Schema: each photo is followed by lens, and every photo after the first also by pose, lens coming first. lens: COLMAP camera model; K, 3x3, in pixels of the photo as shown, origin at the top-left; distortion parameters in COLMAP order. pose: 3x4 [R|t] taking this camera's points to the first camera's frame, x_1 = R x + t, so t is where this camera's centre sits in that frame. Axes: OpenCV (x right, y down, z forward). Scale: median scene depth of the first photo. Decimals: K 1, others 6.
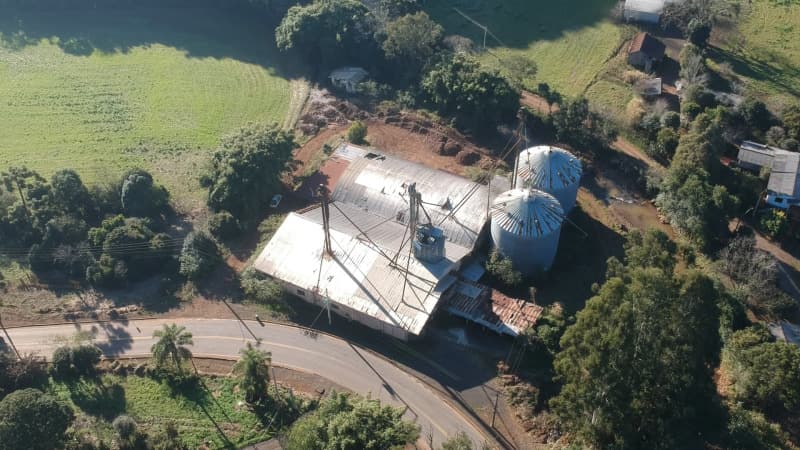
lens RADIAL K [[804.6, 0, 397.7], [0, 804.6, 219.9], [0, 0, 1]] dist [-0.012170, 0.000000]
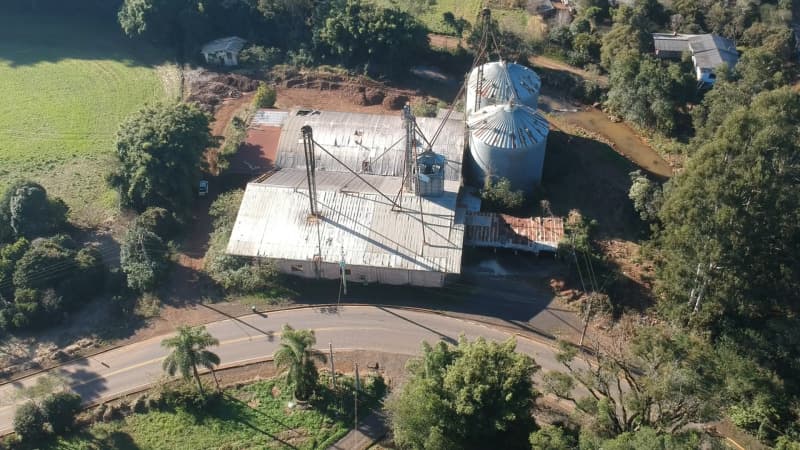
lens RADIAL K [[804.6, 0, 403.5], [0, 804.6, 230.6], [0, 0, 1]] dist [-0.012170, 0.000000]
pose [[0.932237, -0.228933, 0.280222, -0.230692], [0.236612, 0.971582, 0.006600, 0.071031], [-0.273770, 0.060152, 0.959912, 0.176061]]
